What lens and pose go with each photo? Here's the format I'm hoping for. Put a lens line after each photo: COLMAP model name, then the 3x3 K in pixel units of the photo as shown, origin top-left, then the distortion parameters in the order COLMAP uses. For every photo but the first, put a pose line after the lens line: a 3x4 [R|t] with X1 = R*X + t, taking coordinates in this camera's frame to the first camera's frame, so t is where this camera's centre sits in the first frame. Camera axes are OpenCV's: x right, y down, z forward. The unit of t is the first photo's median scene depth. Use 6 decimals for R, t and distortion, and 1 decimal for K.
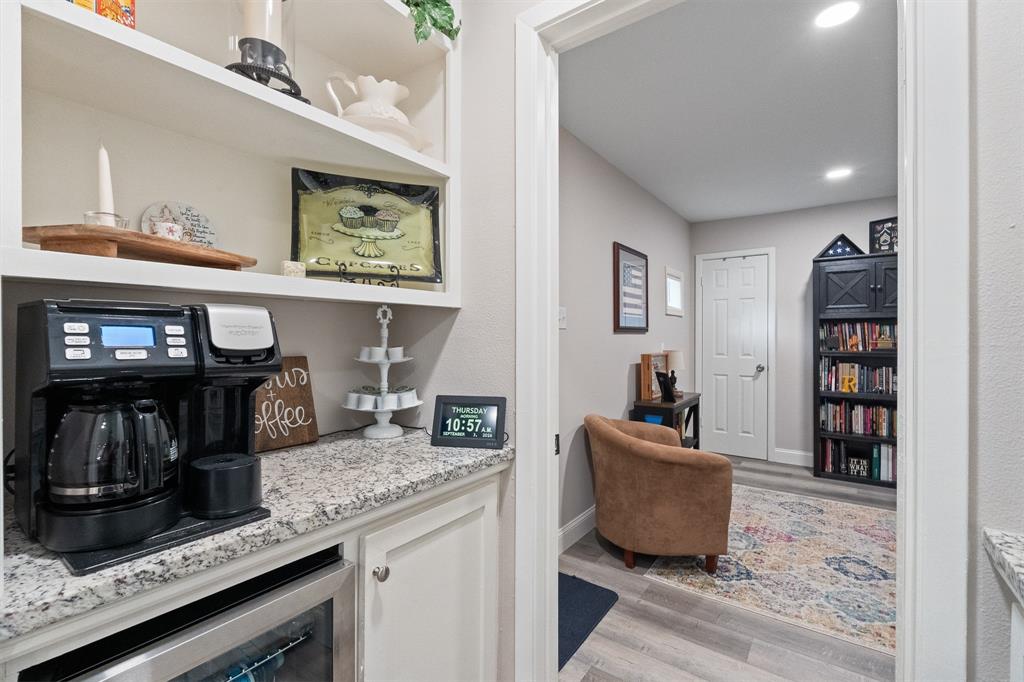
lens RADIAL K [[455.1, 0, 511.0], [0, 455.1, 337.8], [0, 0, 1]] dist [-0.003842, -0.000314]
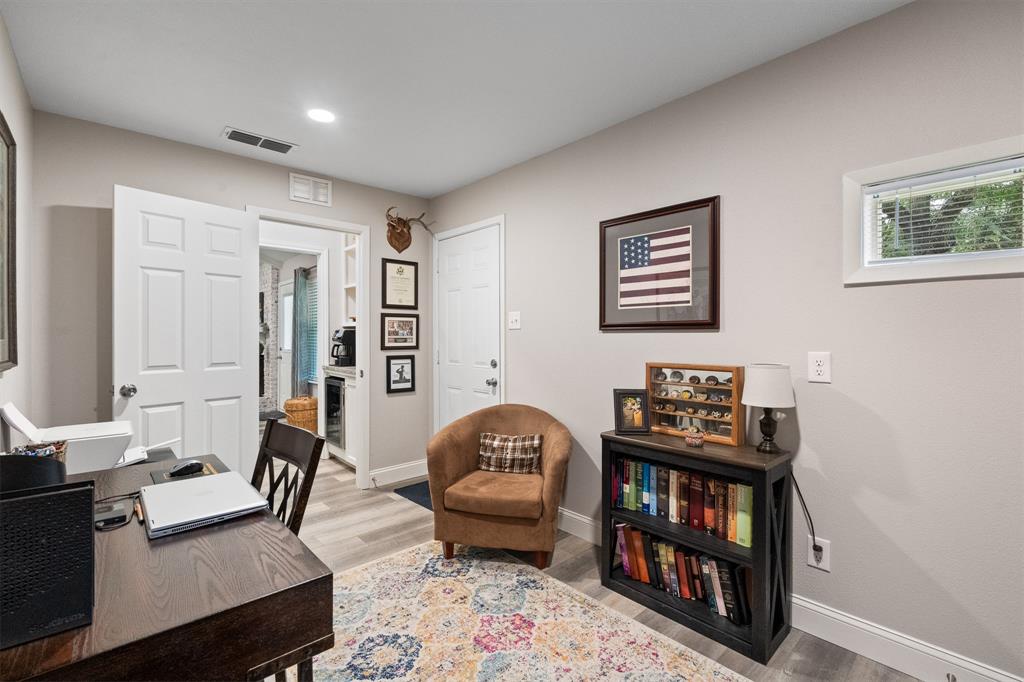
lens RADIAL K [[455.1, 0, 512.3], [0, 455.1, 338.9], [0, 0, 1]] dist [-0.003842, -0.000314]
pose [[-0.216123, 0.000835, -0.976366, 1.433574], [-0.000913, 0.999999, 0.001057, 0.001303], [0.976366, 0.001120, -0.216122, 1.362718]]
